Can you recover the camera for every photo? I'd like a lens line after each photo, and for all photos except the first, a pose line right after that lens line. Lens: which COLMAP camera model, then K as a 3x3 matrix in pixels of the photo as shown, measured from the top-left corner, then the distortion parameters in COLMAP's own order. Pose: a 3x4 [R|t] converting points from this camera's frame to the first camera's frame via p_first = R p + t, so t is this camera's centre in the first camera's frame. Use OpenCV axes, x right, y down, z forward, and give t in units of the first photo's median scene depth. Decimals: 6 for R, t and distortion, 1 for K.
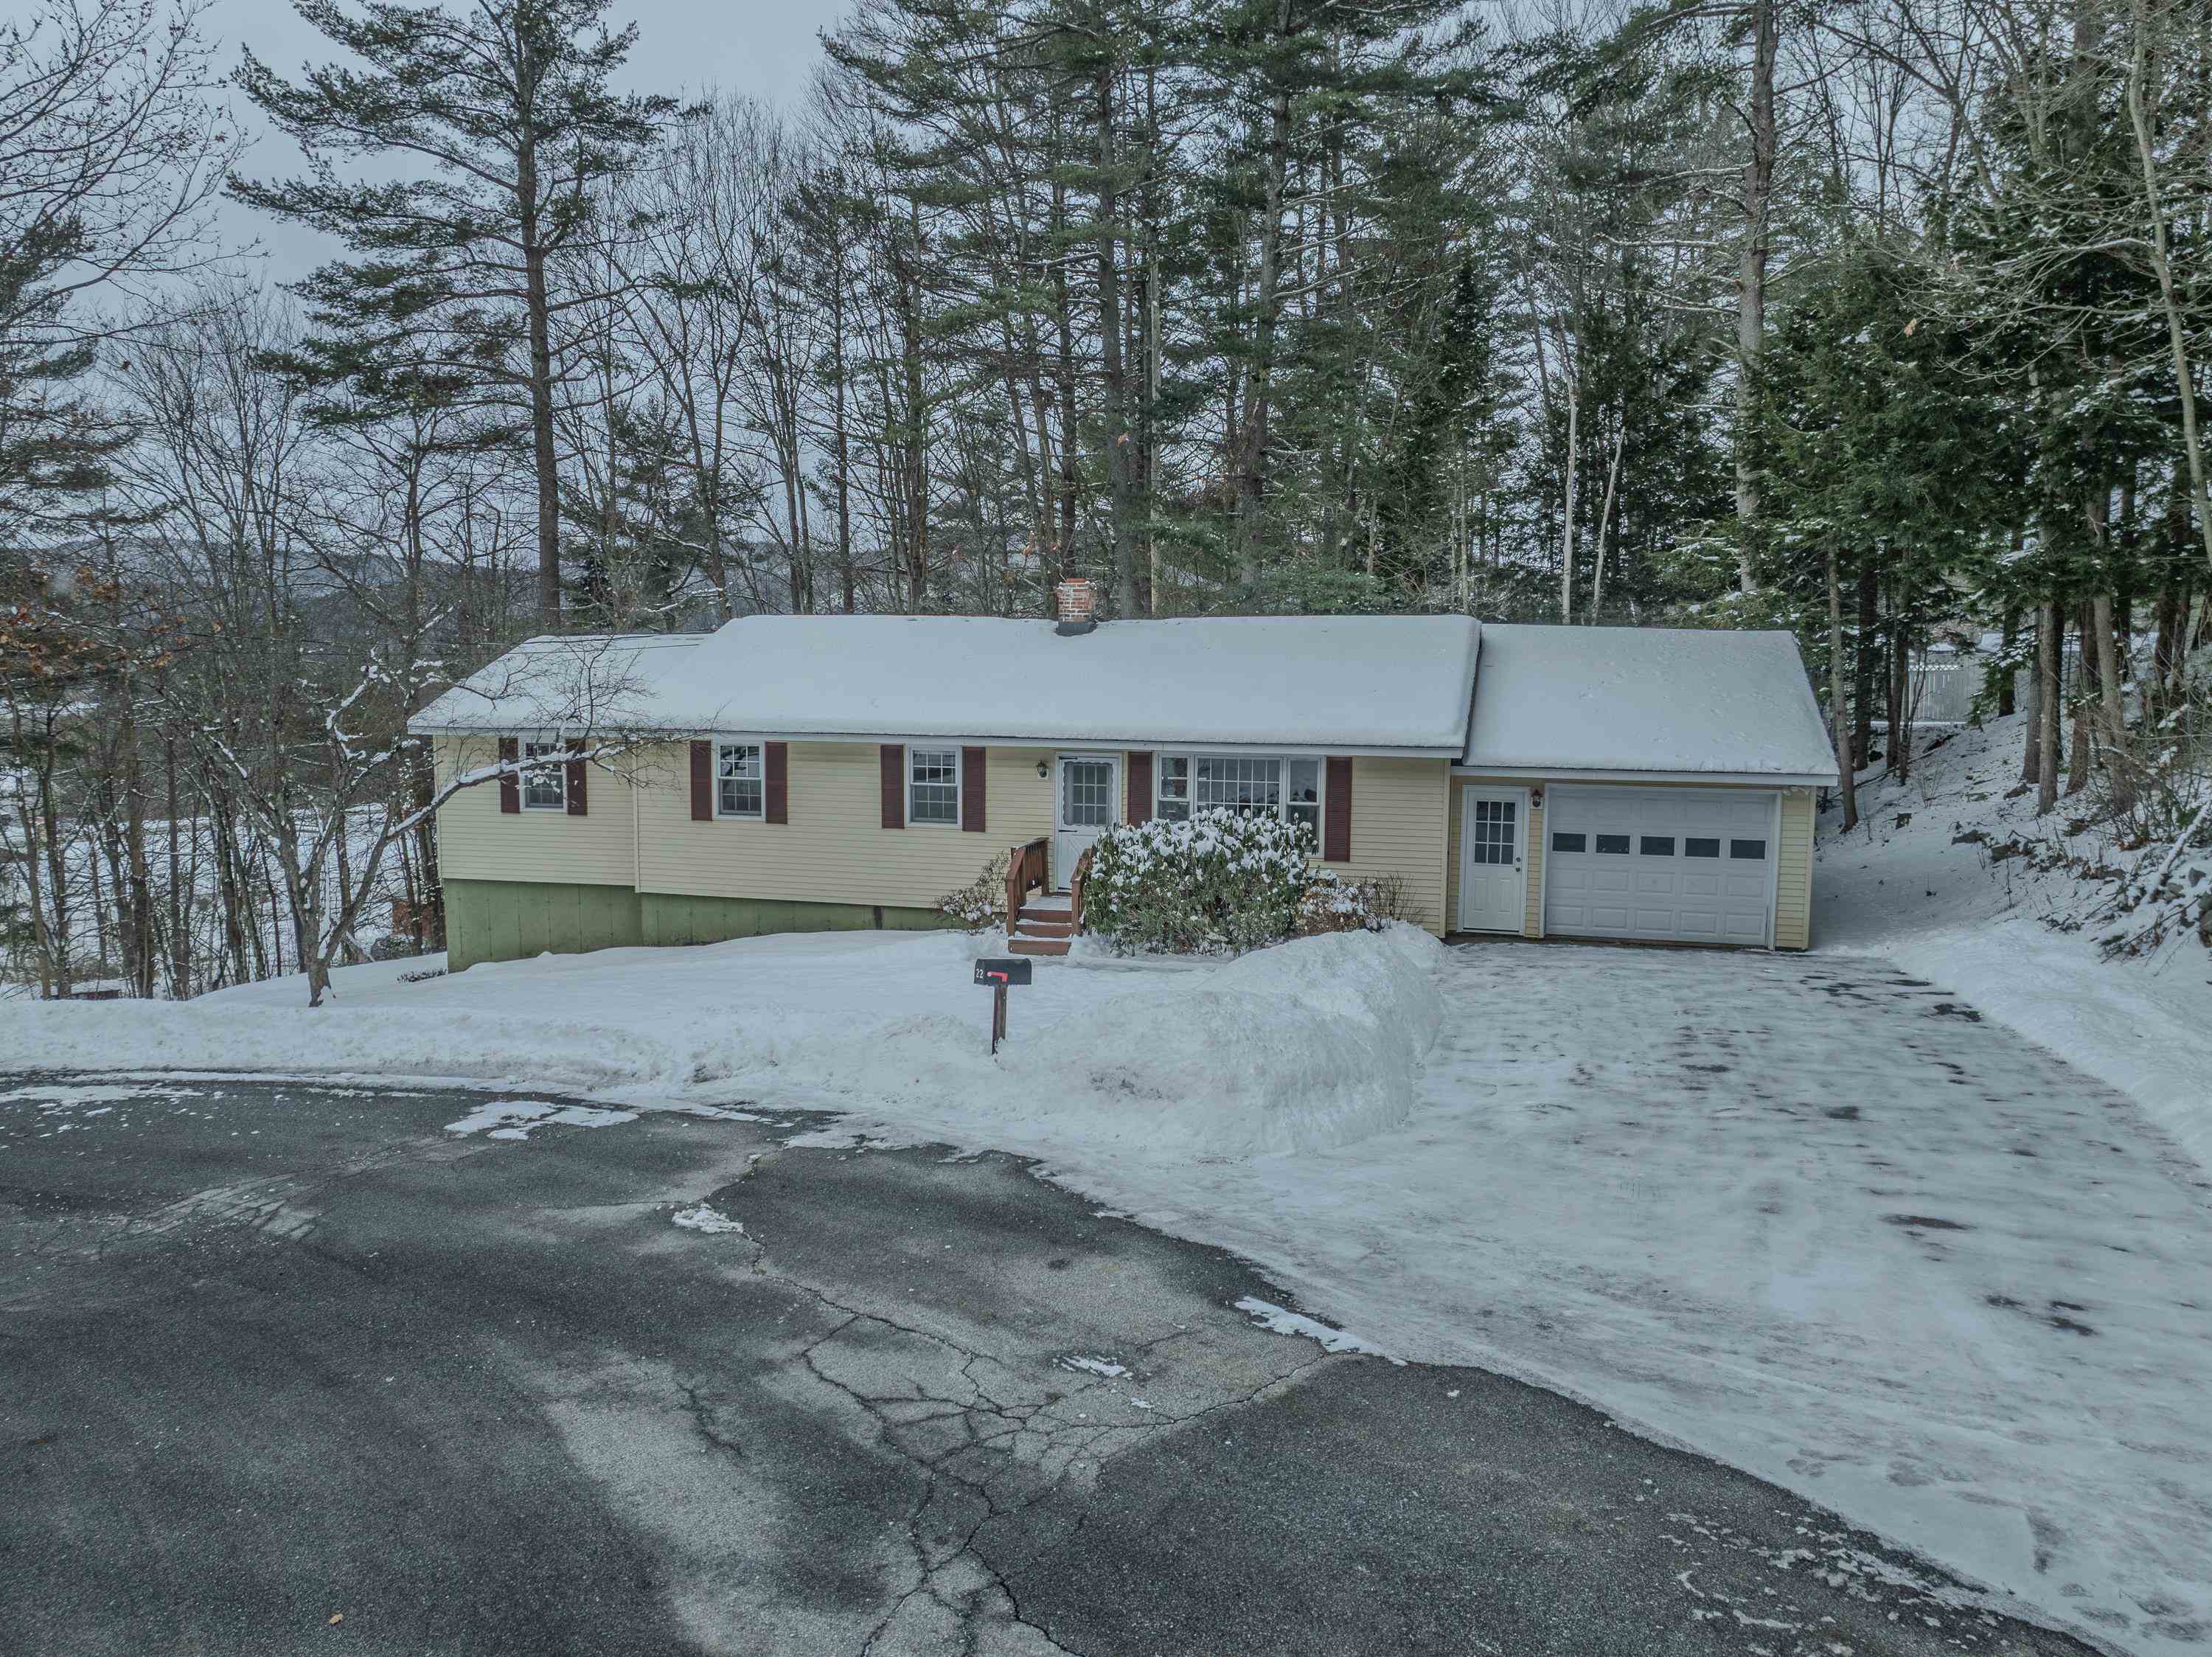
lens RADIAL K [[1538.2, 0, 1106.0], [0, 1538.2, 828.5], [0, 0, 1]] dist [-0.038583, -0.002364]
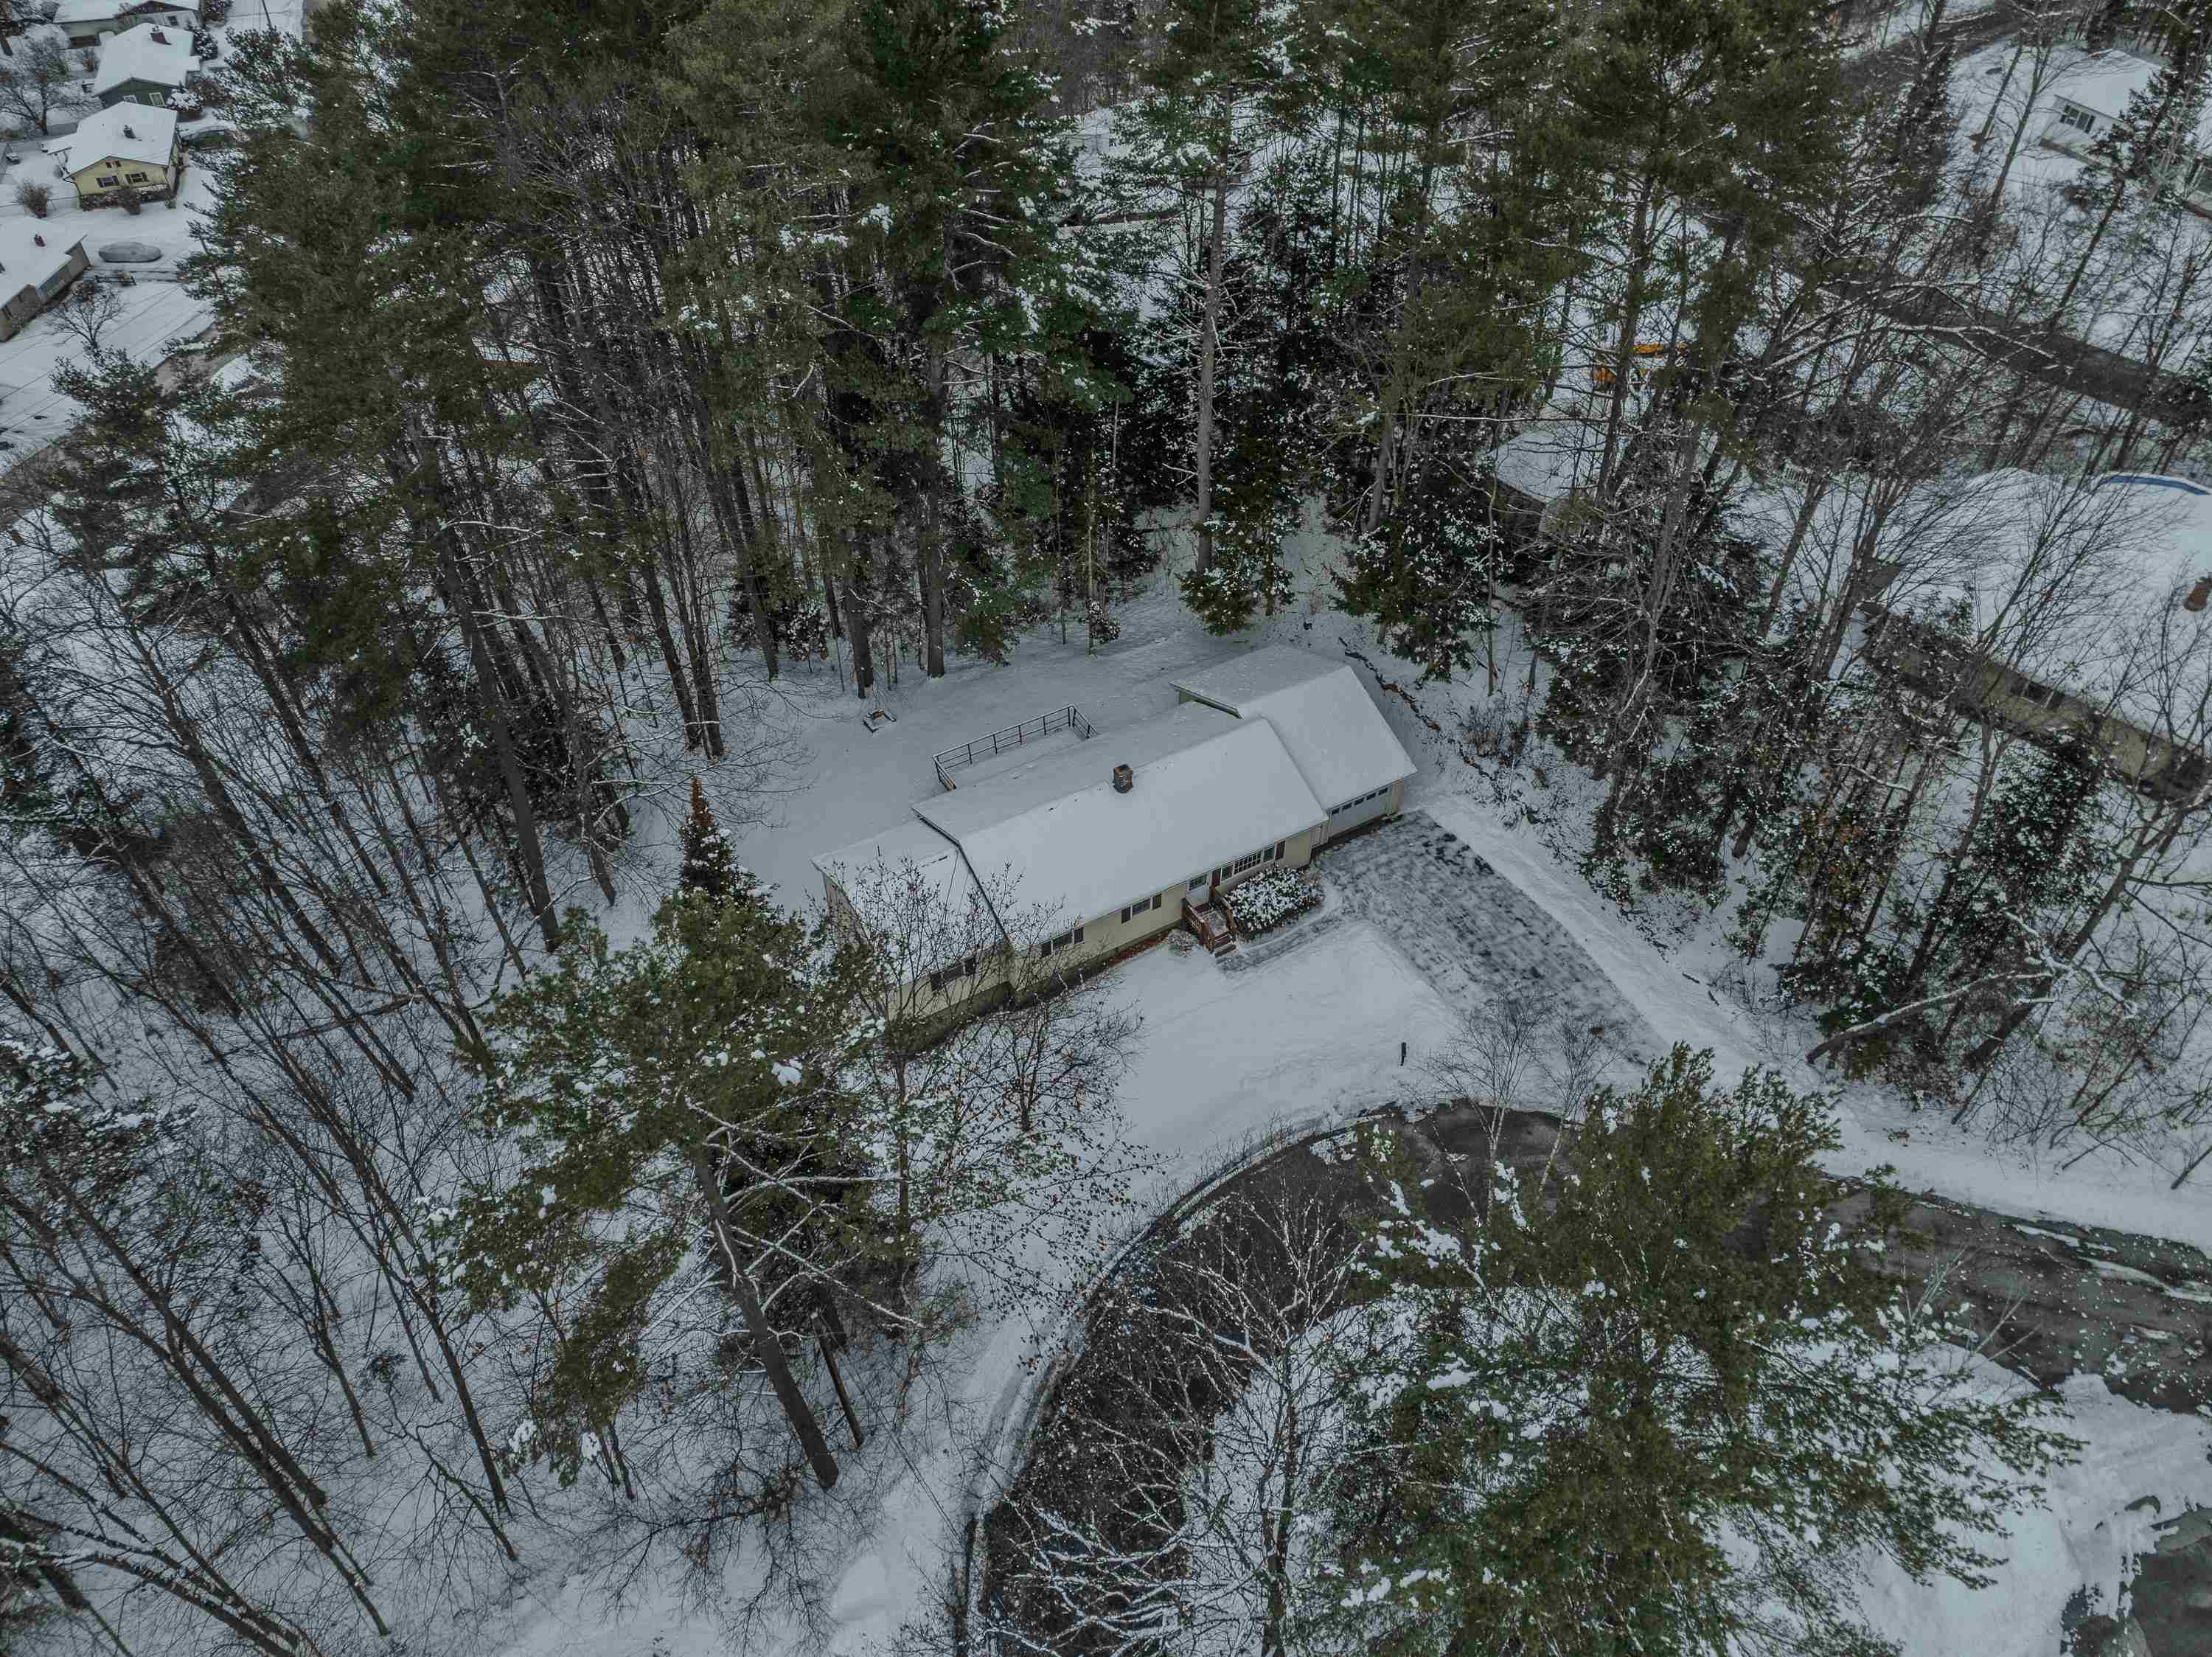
lens RADIAL K [[1549.7, 0, 1106.0], [0, 1549.7, 828.5], [0, 0, 1]] dist [-0.053947, 0.026021]
pose [[0.693912, -0.502224, 0.516001, -1.404501], [0.069510, 0.759983, 0.646216, -1.758496], [-0.716697, -0.412550, 0.562271, -0.265056]]
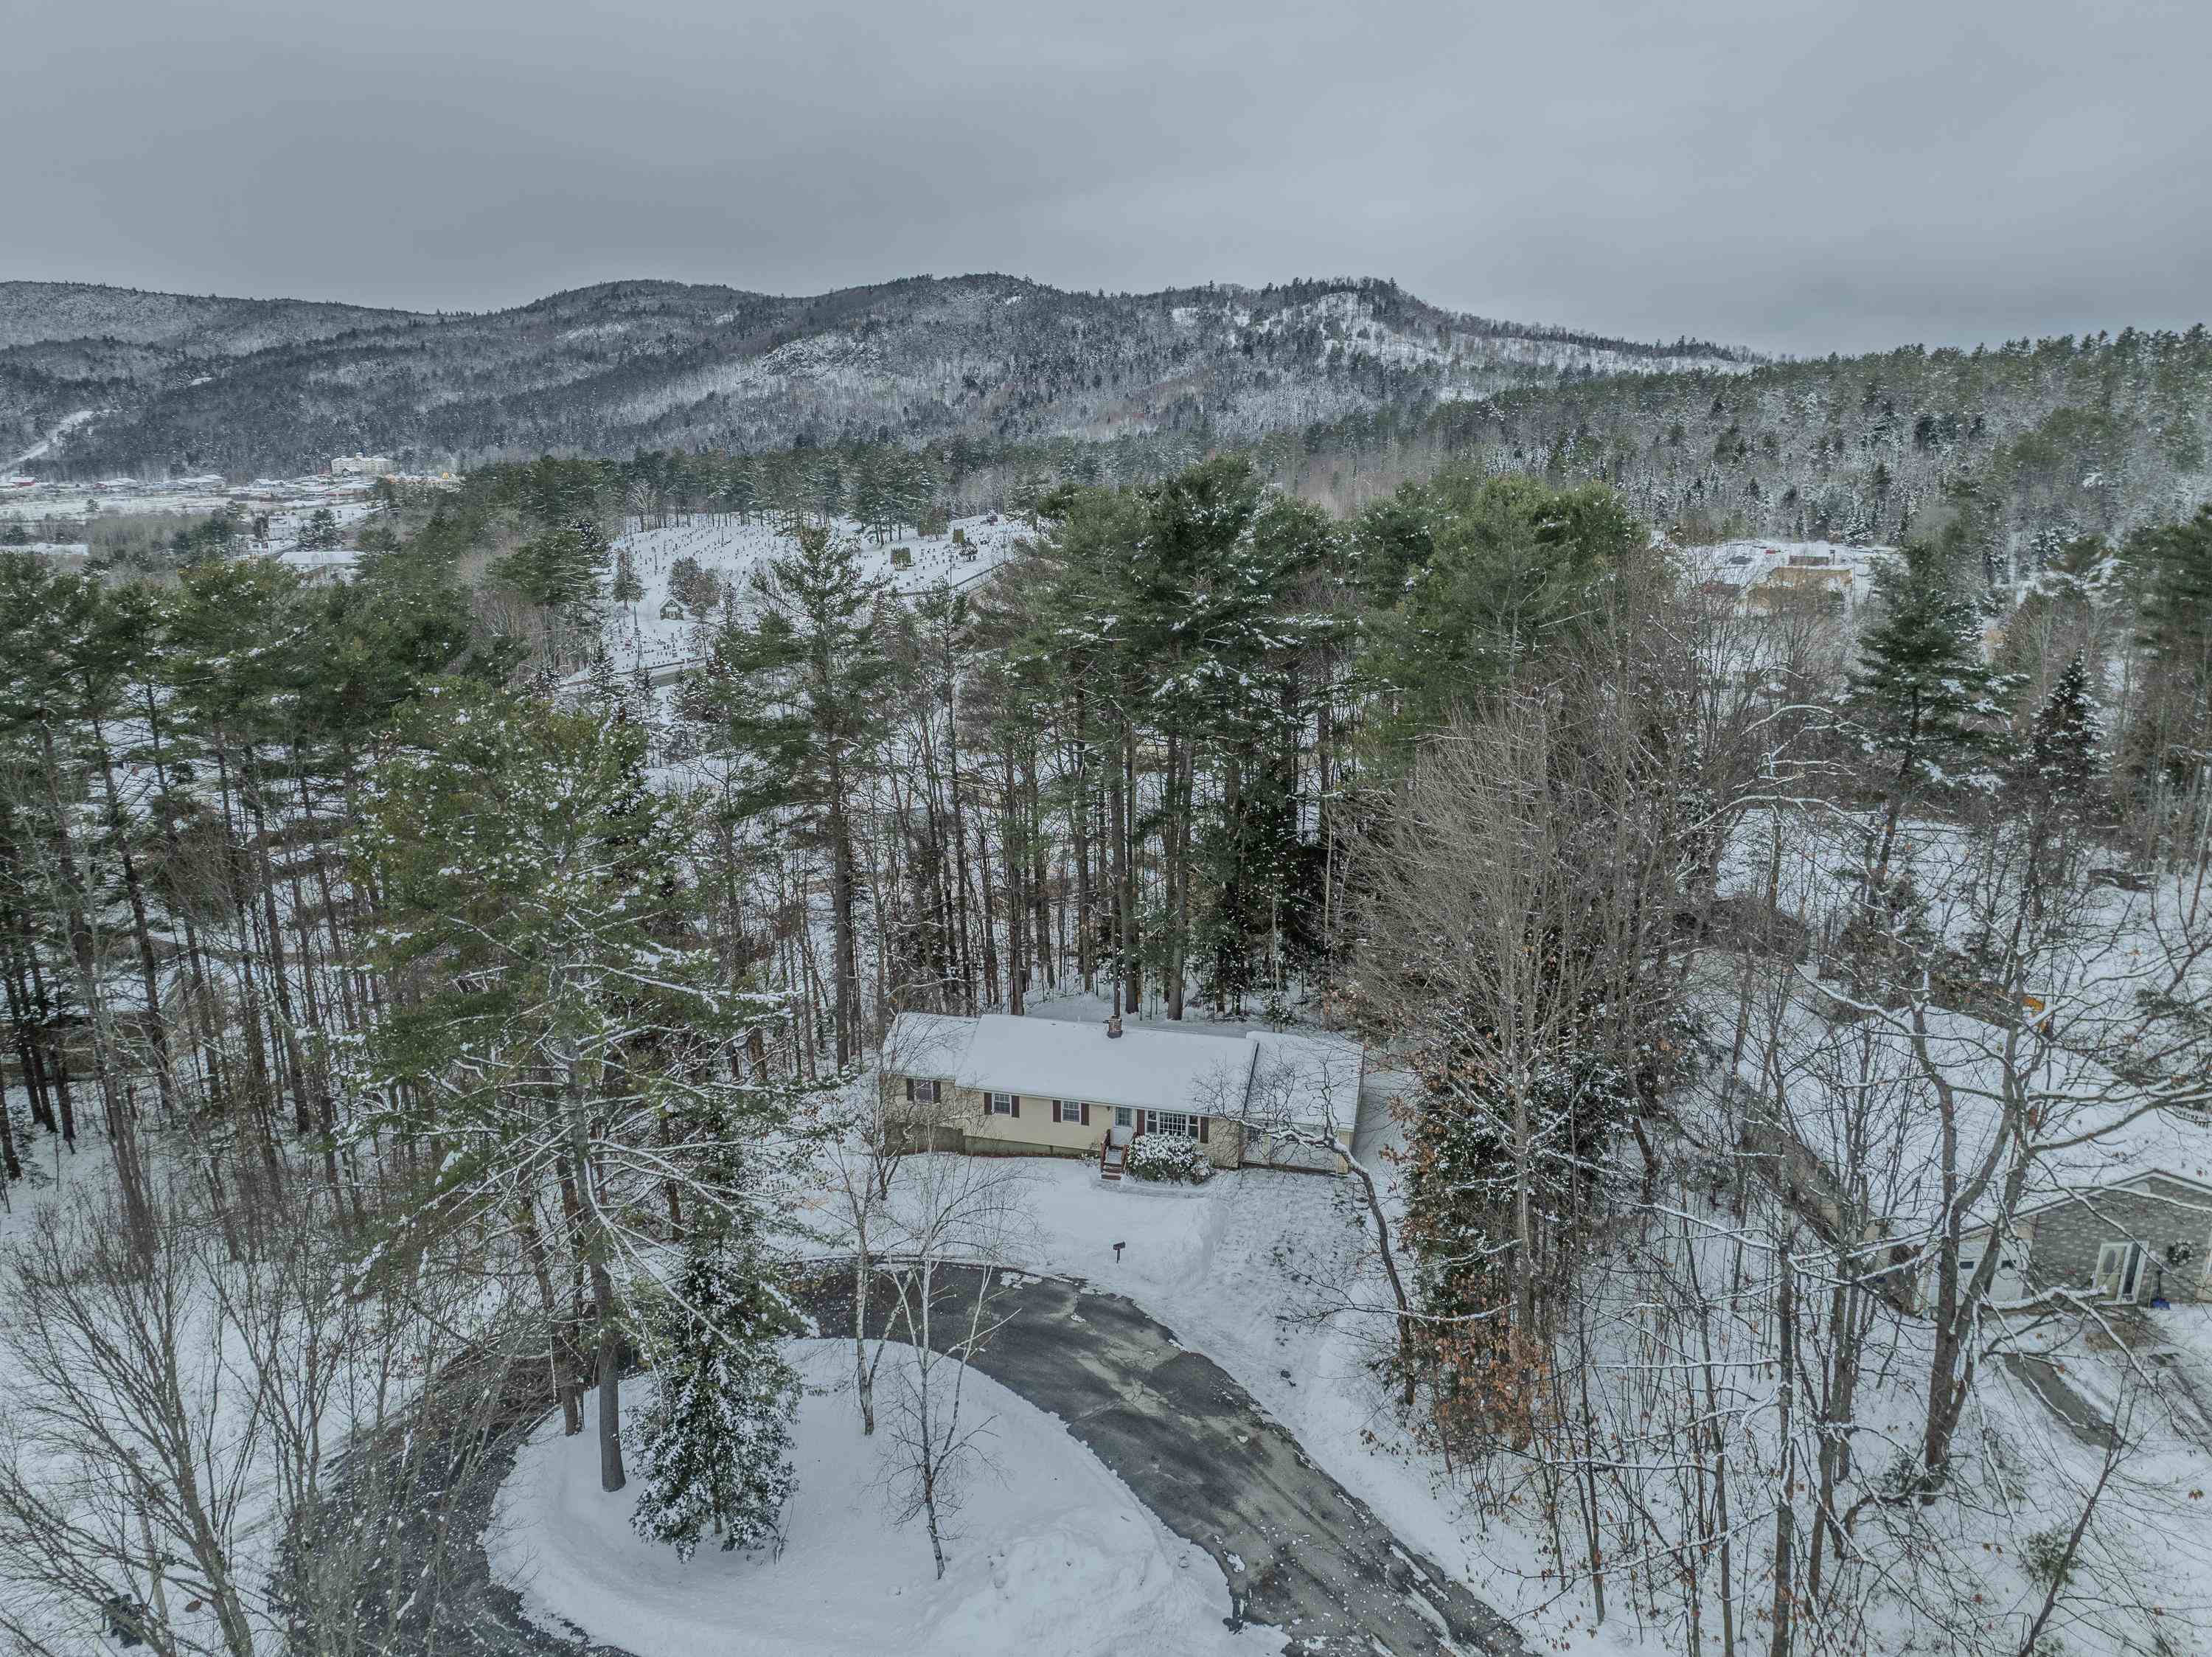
lens RADIAL K [[1549.7, 0, 1106.0], [0, 1549.7, 828.5], [0, 0, 1]] dist [-0.053947, 0.026021]
pose [[0.999423, -0.015561, 0.030192, -0.135100], [0.010287, 0.985809, 0.167554, -1.136946], [-0.032371, -0.167147, 0.985400, -1.983926]]
